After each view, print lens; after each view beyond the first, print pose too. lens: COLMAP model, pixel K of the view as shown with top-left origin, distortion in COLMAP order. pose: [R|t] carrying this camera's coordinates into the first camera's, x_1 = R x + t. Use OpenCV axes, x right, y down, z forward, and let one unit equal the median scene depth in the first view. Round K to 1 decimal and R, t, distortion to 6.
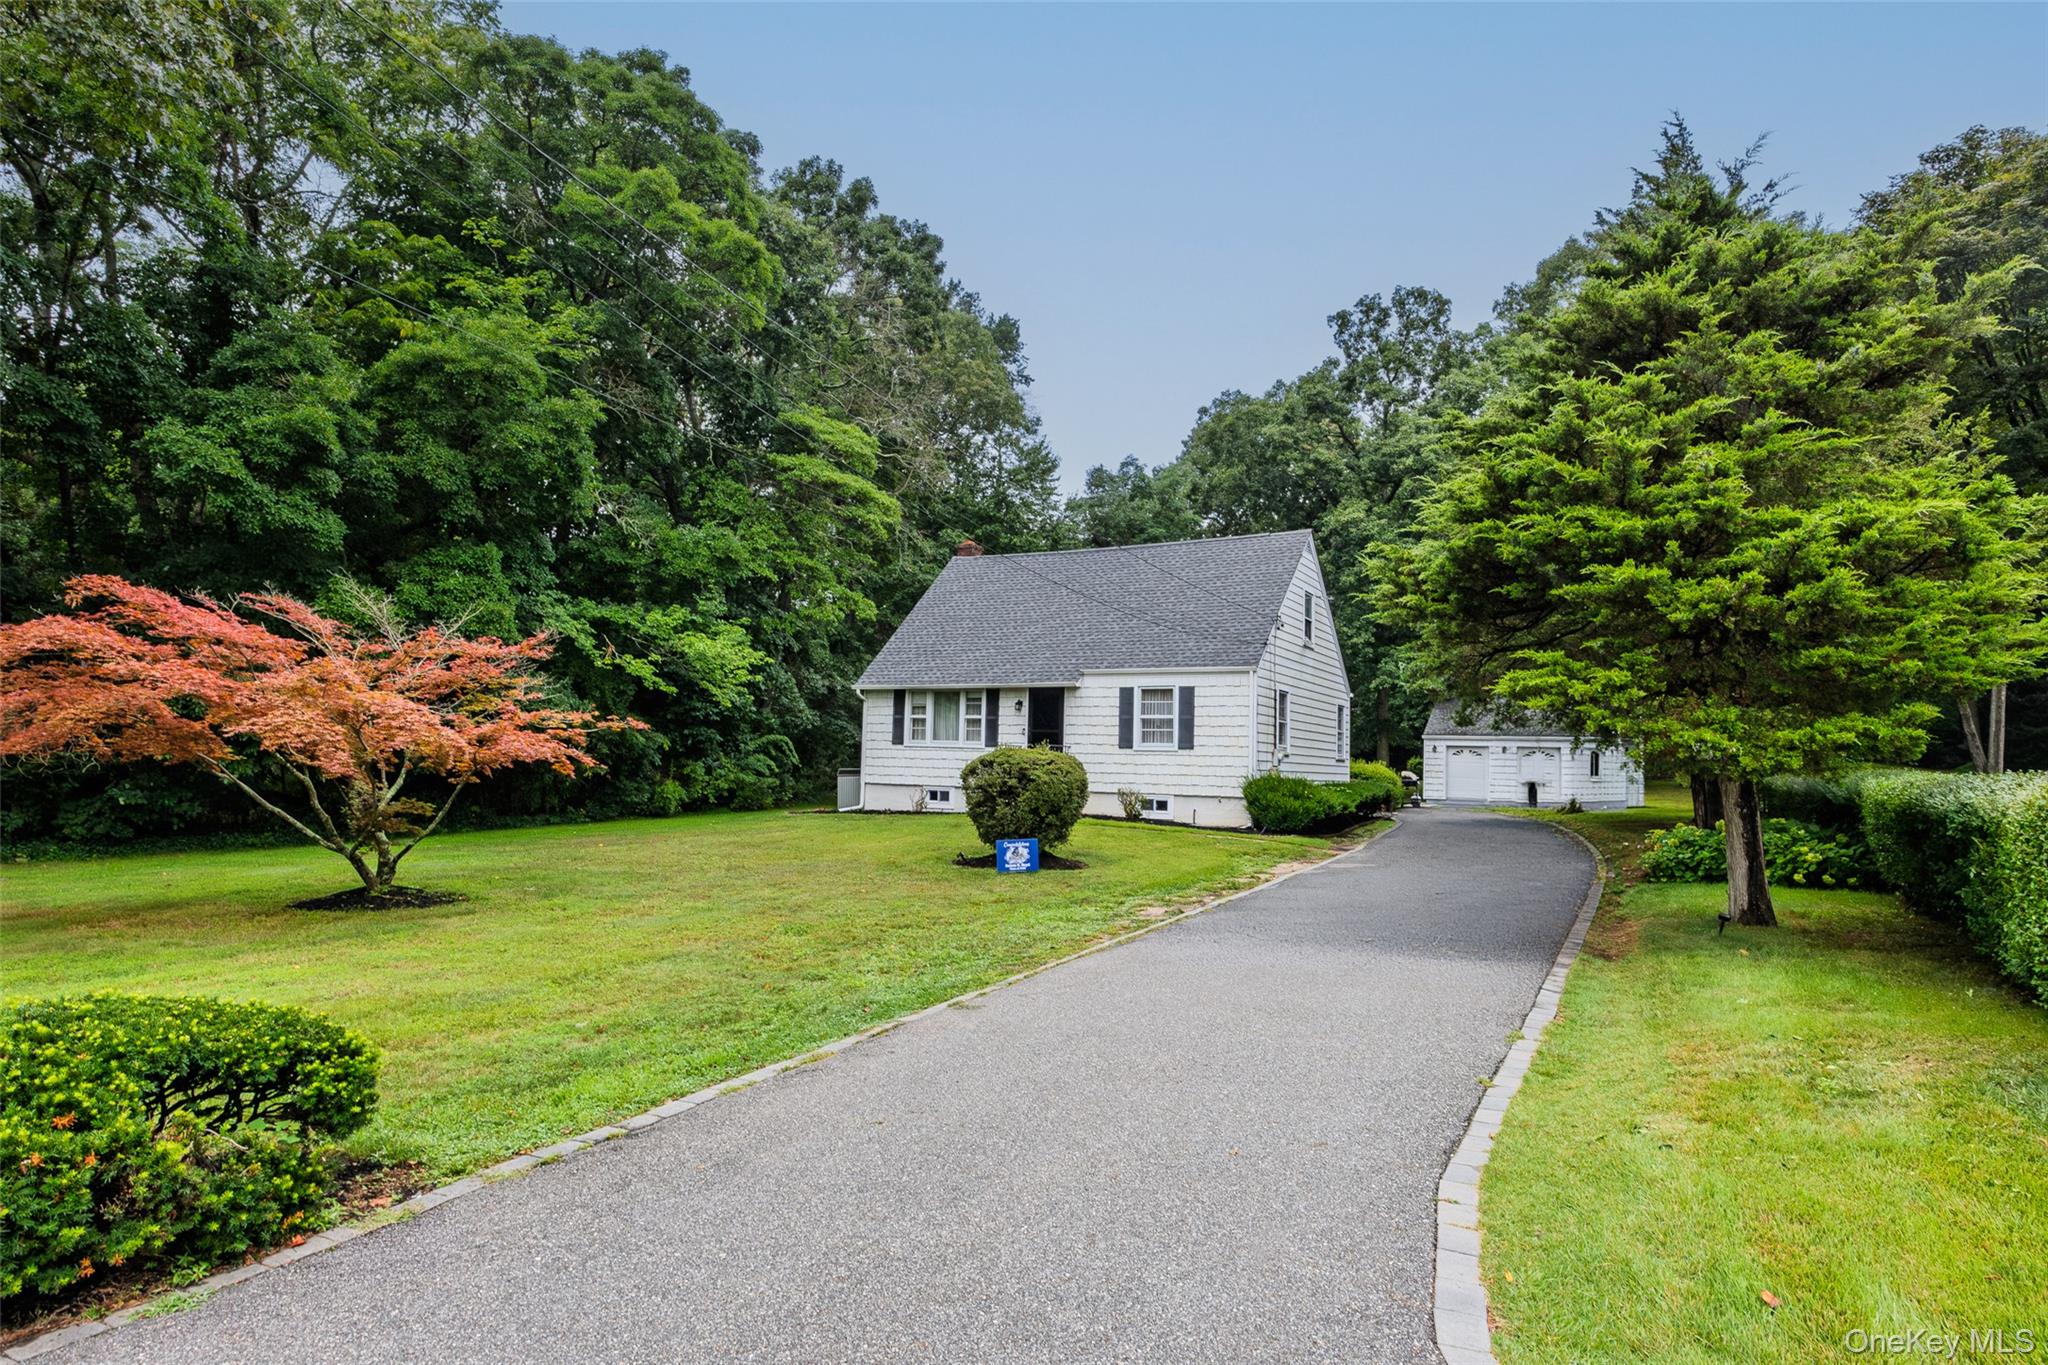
lens RADIAL K [[1121.1, 0, 1024.0], [0, 1121.1, 682.5], [0, 0, 1]] dist [0.034257, 0.000064]
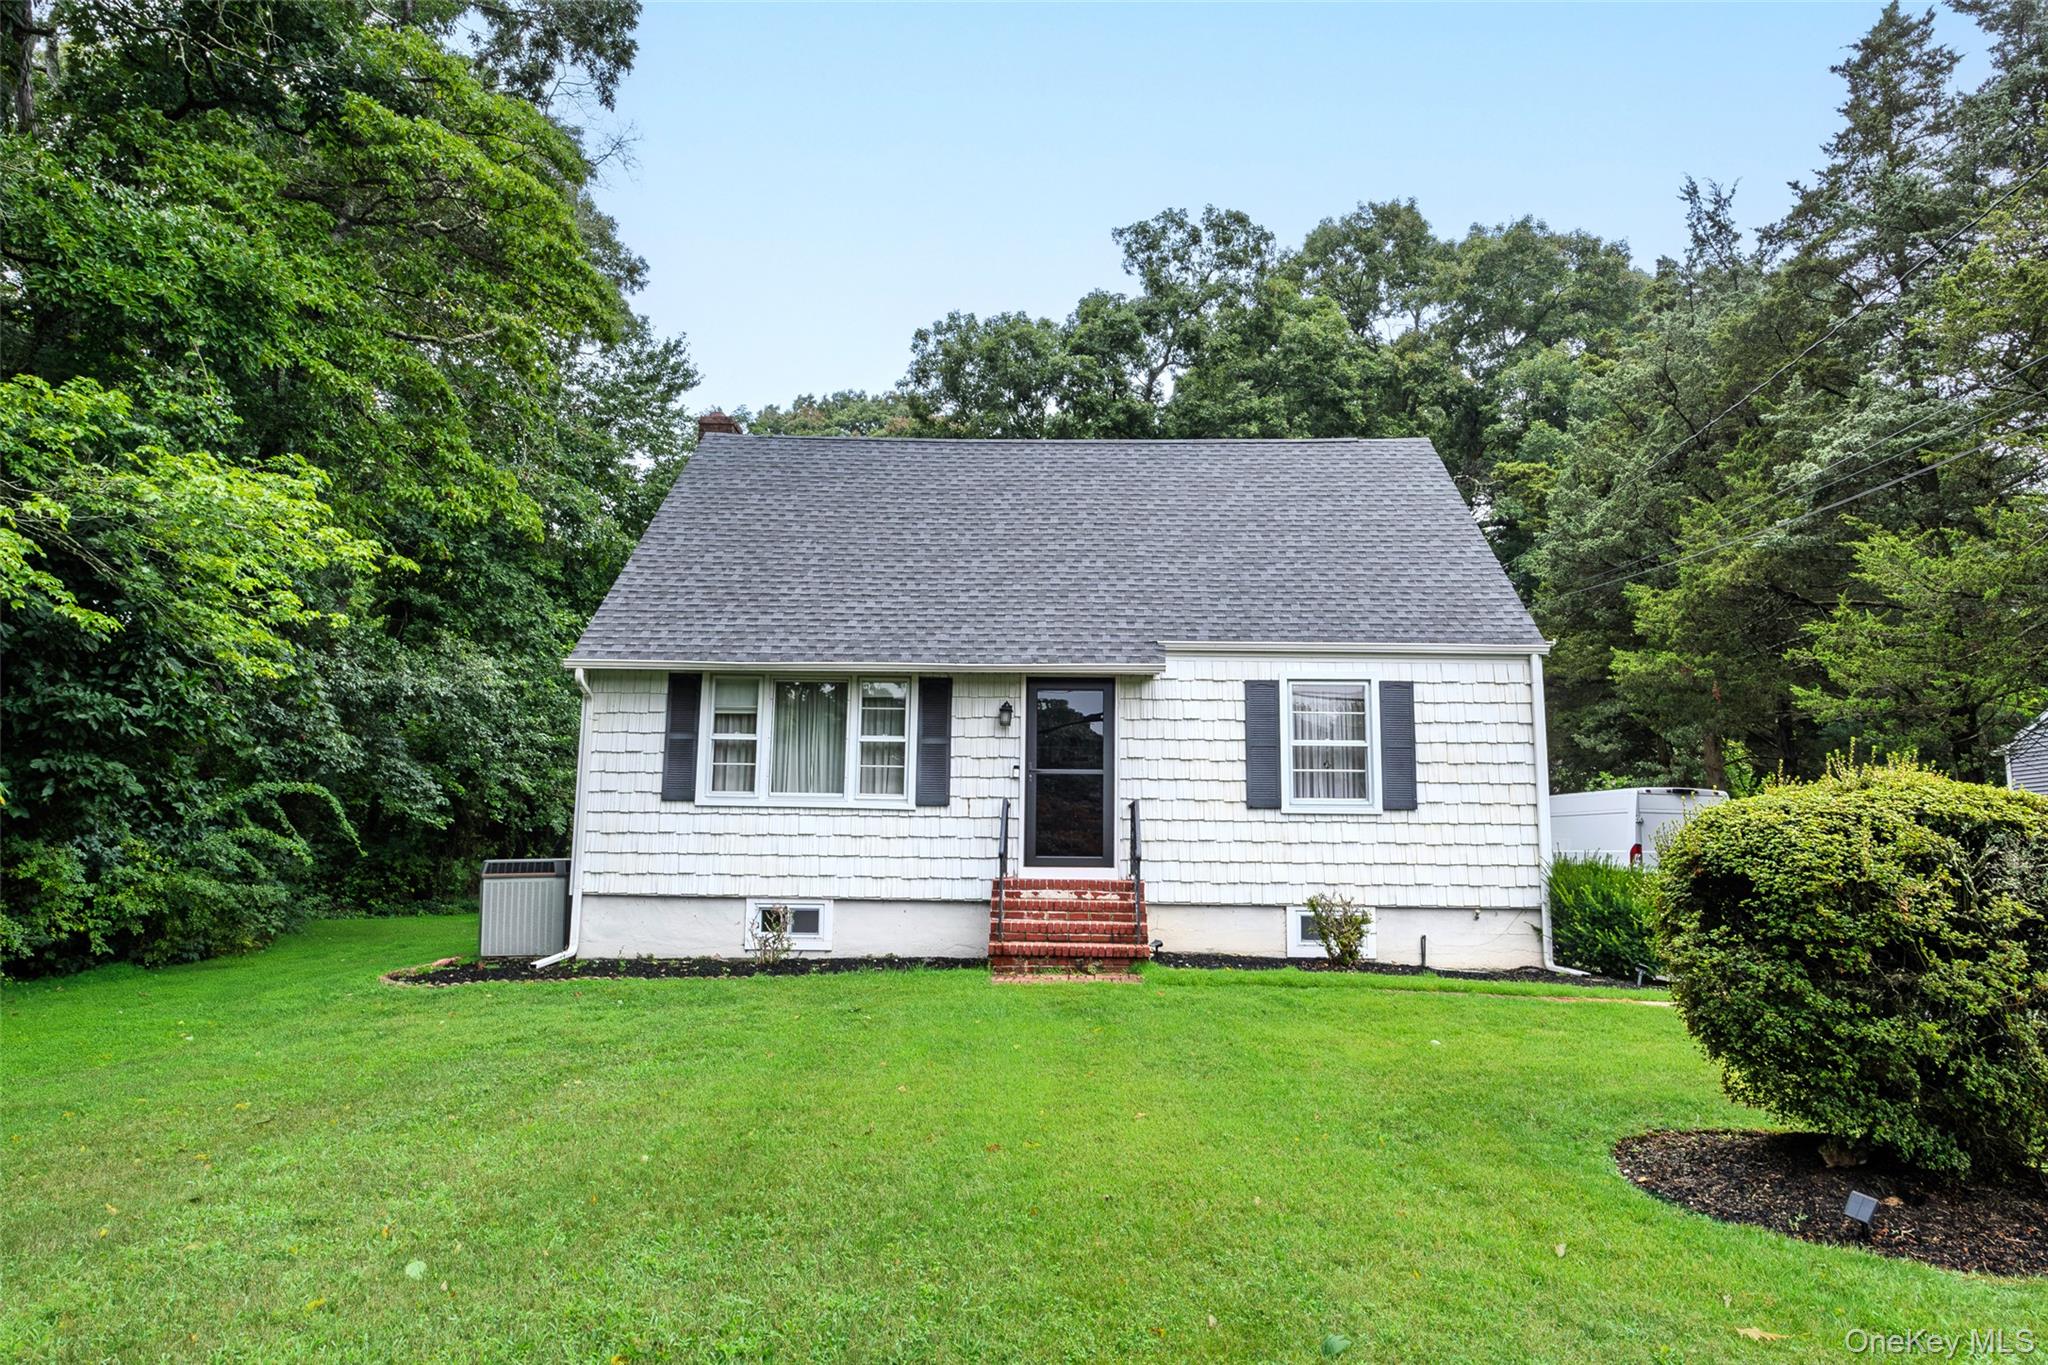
lens RADIAL K [[1252.4, 0, 1024.0], [0, 1252.4, 682.5], [0, 0, 1]] dist [-0.006908, 0.001649]
pose [[0.888445, 0.053768, 0.455823, -0.224502], [-0.024751, 0.997282, -0.069394, 0.041685], [-0.458316, 0.050371, 0.887361, 0.540176]]
